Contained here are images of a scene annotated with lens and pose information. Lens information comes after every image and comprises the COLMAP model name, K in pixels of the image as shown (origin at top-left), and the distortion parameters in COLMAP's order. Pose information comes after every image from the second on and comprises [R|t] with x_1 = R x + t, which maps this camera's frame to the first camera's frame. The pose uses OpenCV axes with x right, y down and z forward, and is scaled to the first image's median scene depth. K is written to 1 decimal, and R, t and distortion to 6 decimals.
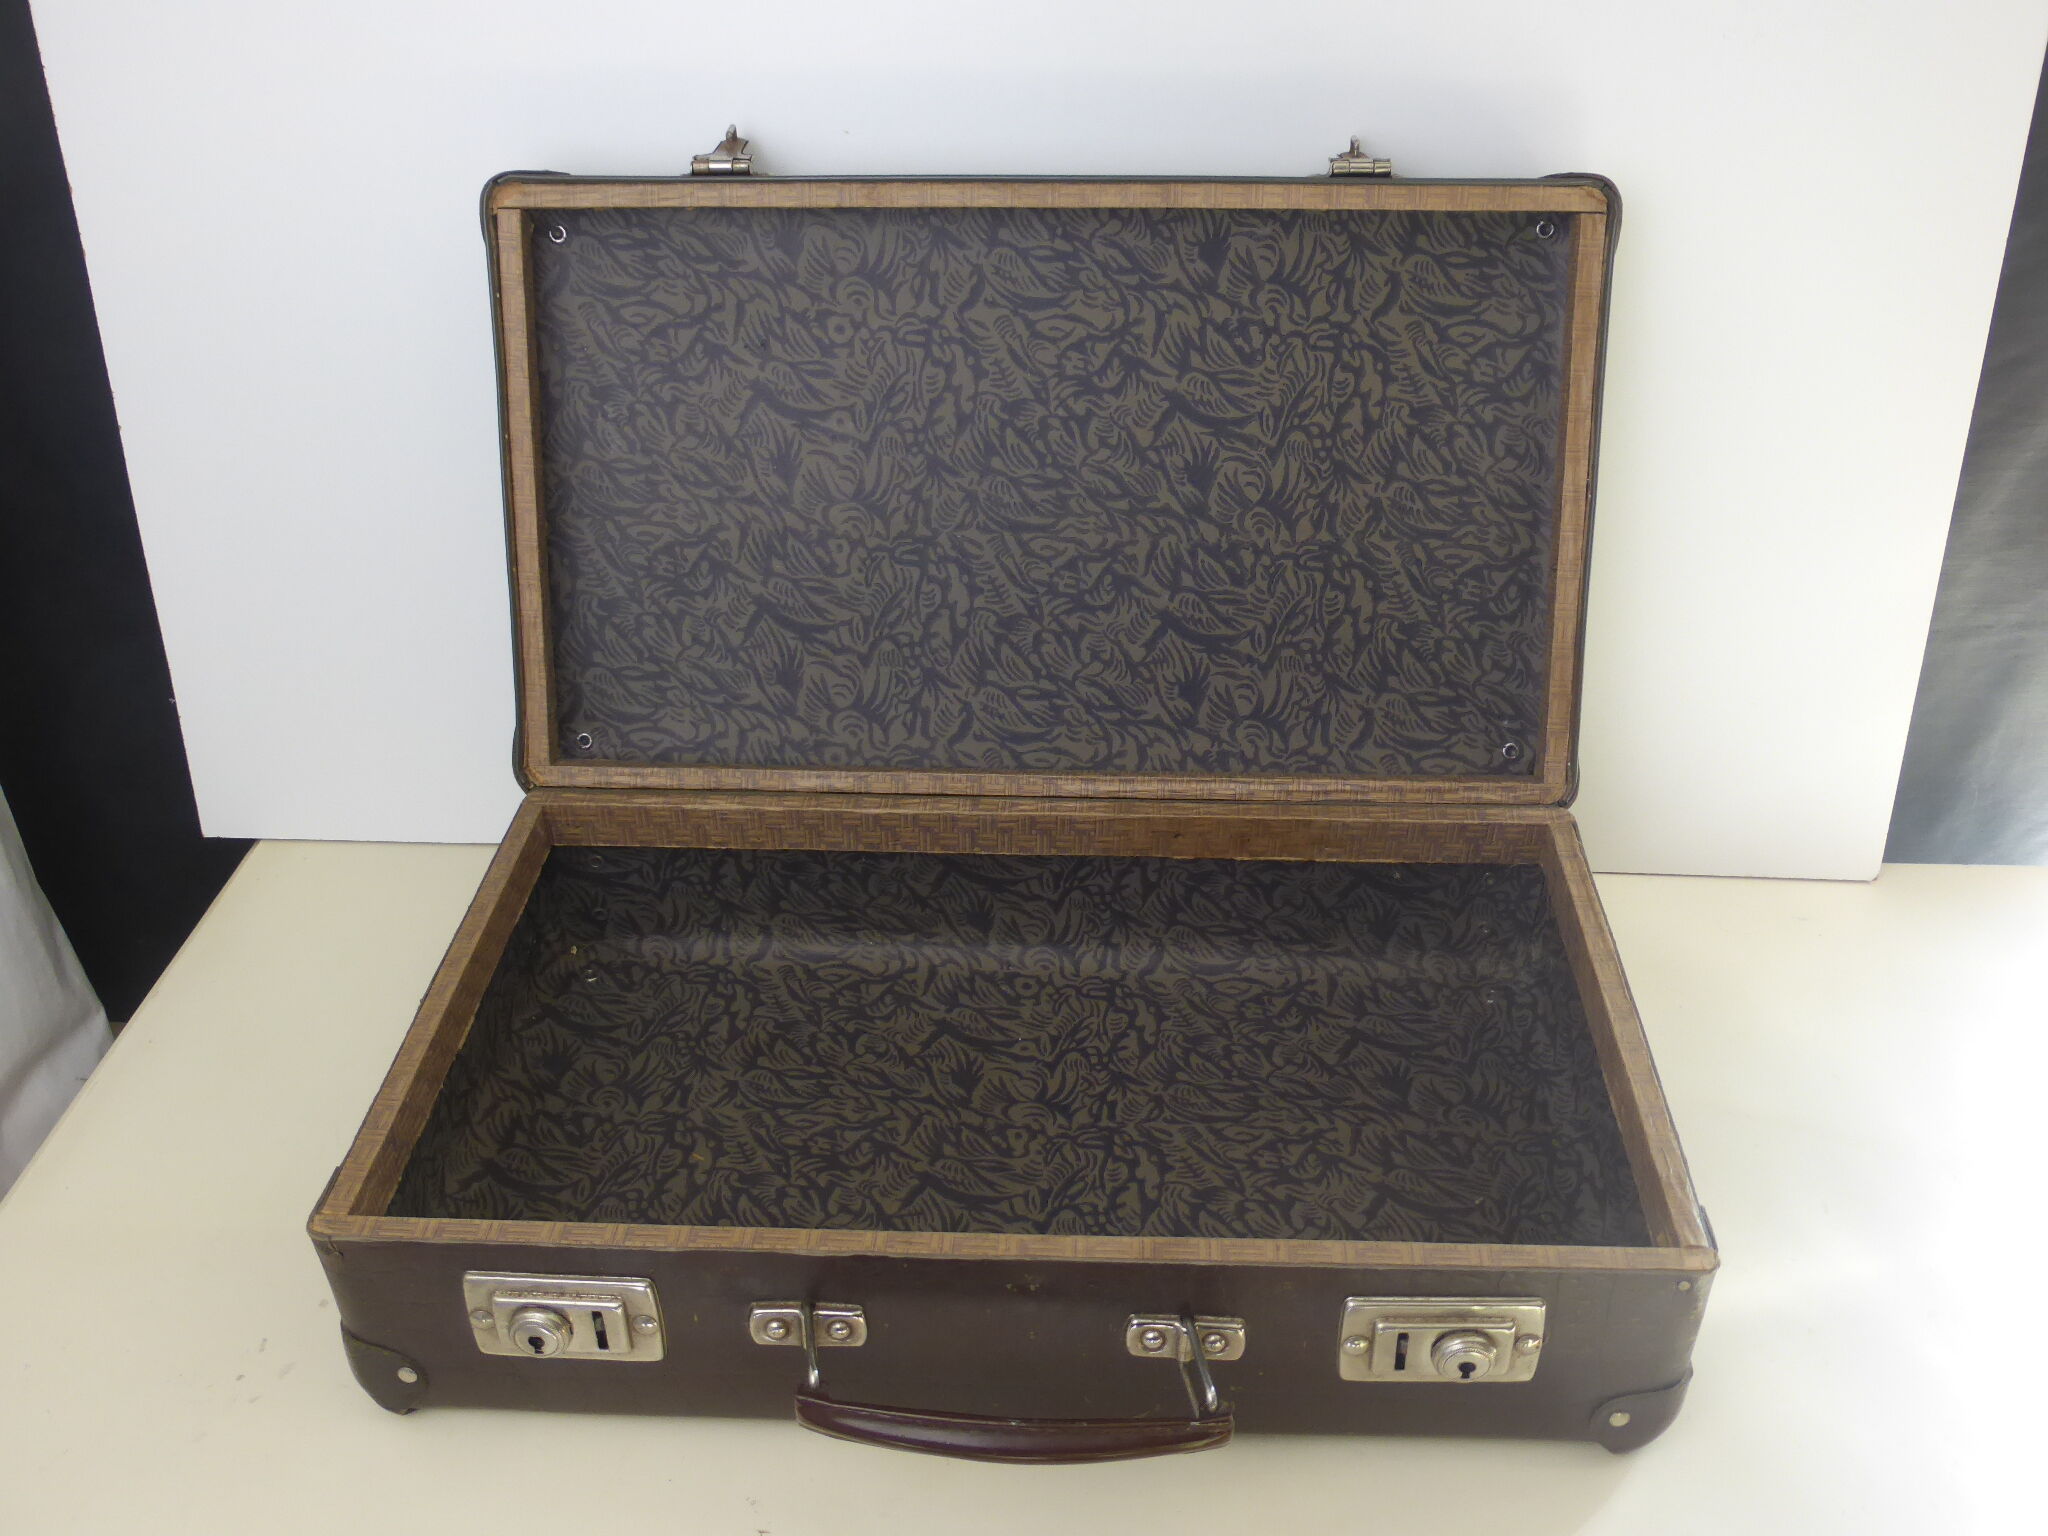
lens RADIAL K [[1812.0, 0, 1033.6], [0, 1812.0, 770.3], [0, 0, 1]] dist [-0.081039, 0.079622]
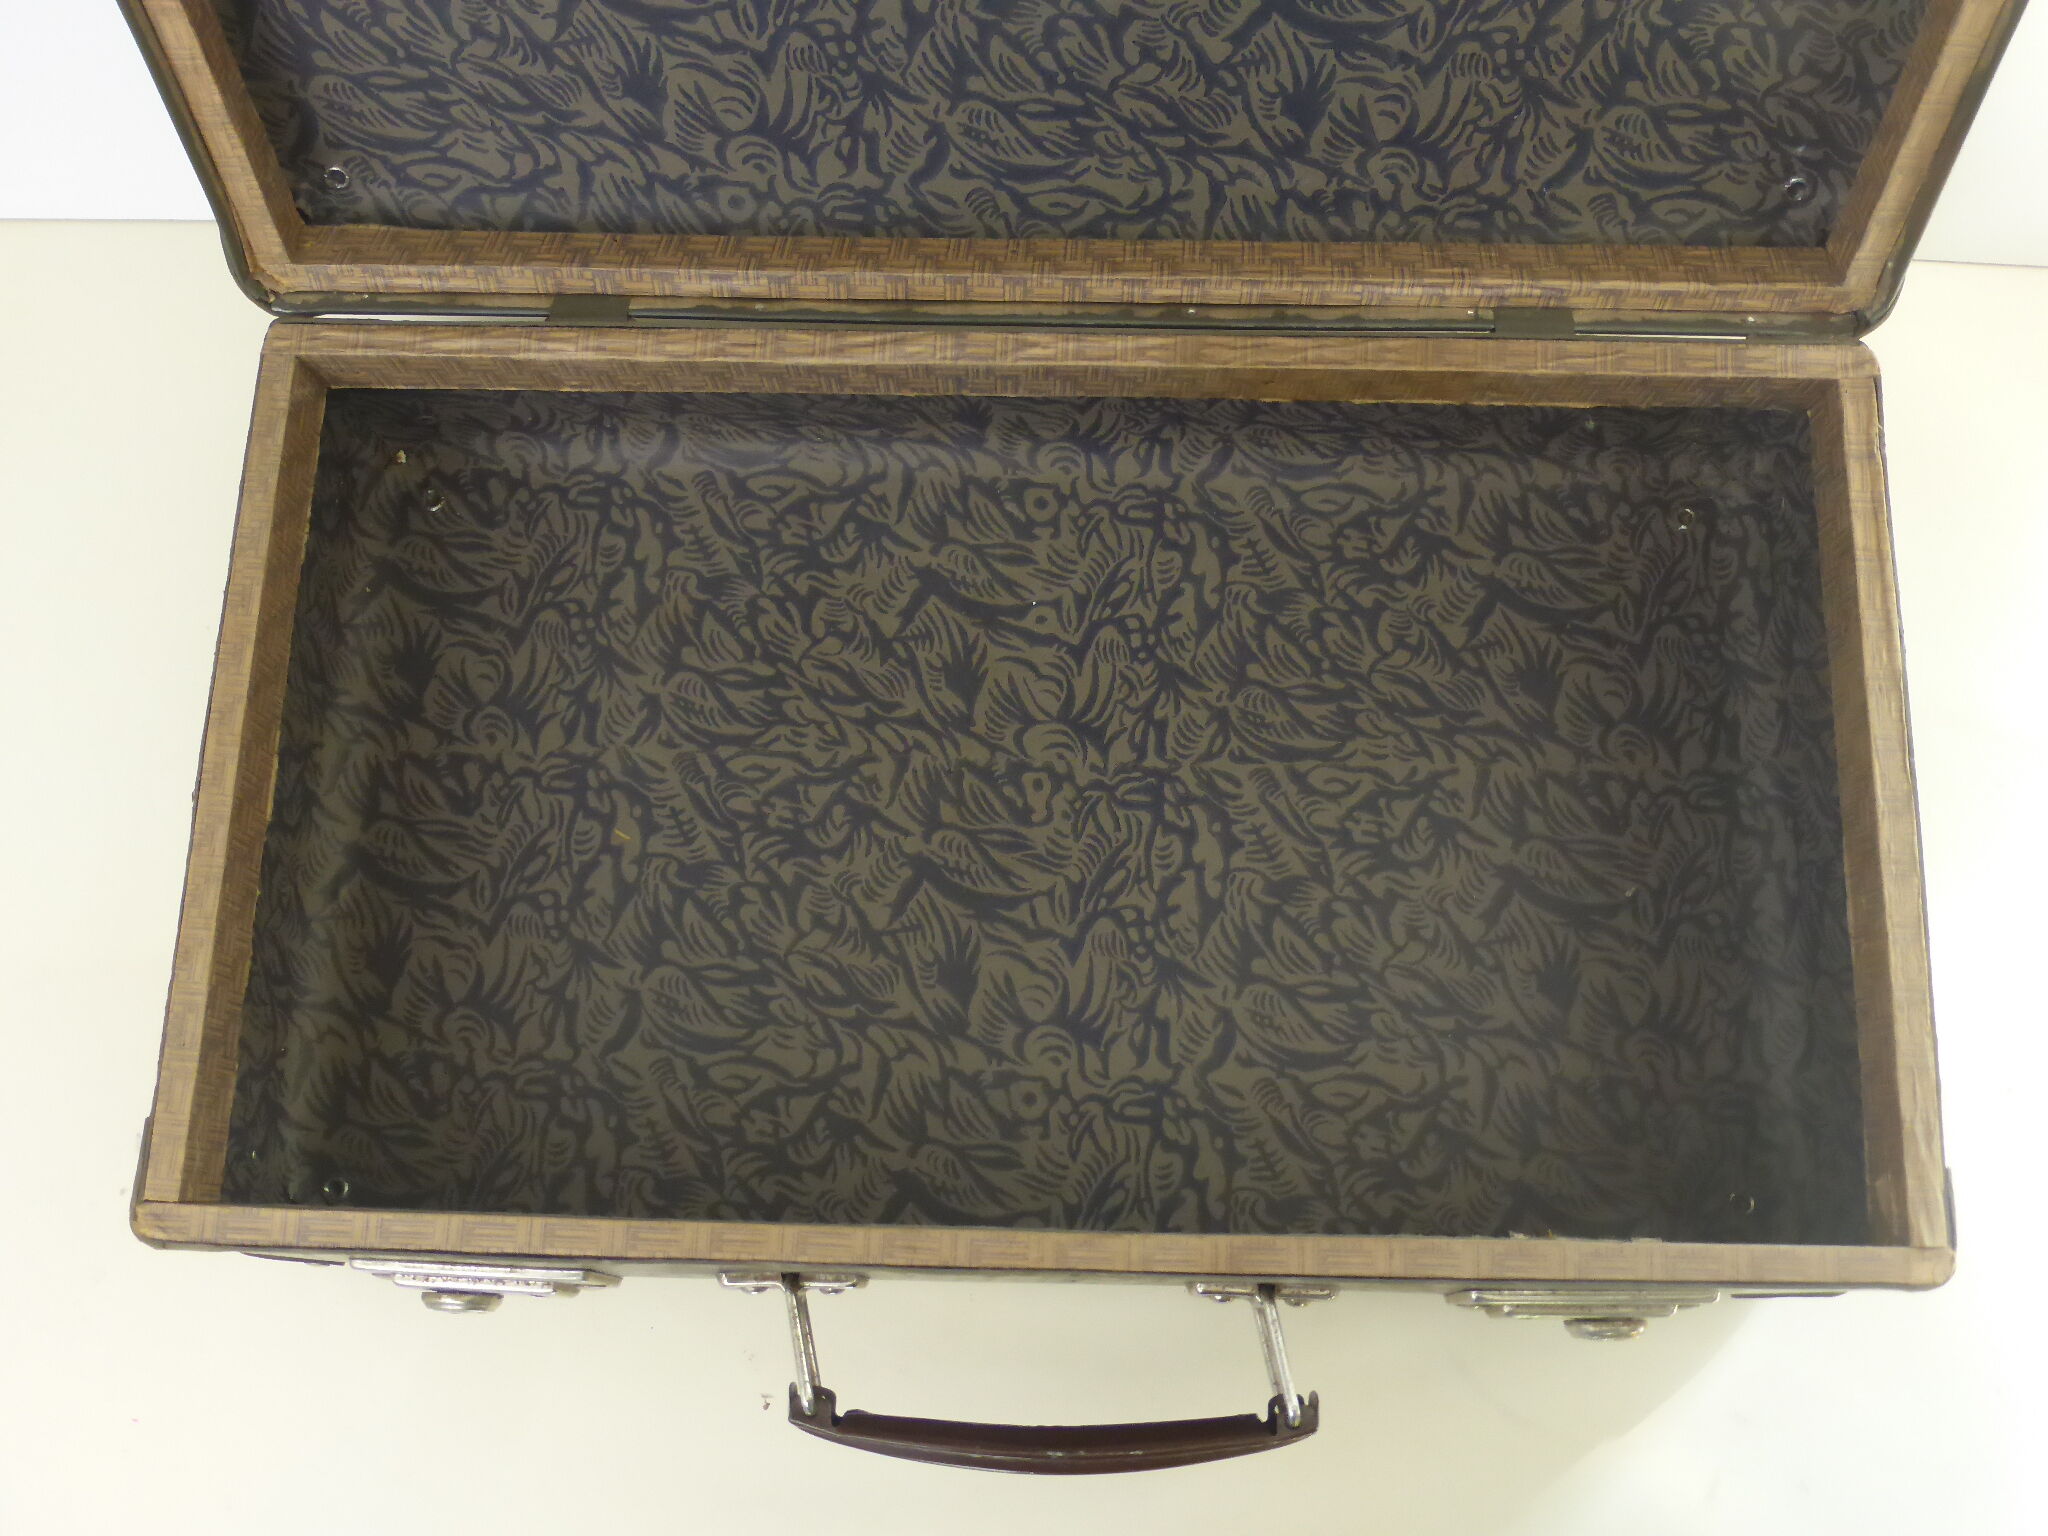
lens RADIAL K [[1812.0, 0, 1033.6], [0, 1812.0, 770.3], [0, 0, 1]] dist [-0.081039, 0.079622]
pose [[0.999736, -0.022873, -0.002087, -0.007821], [0.018312, 0.738936, 0.673527, -0.288511], [-0.013863, -0.673387, 0.739160, 0.402367]]
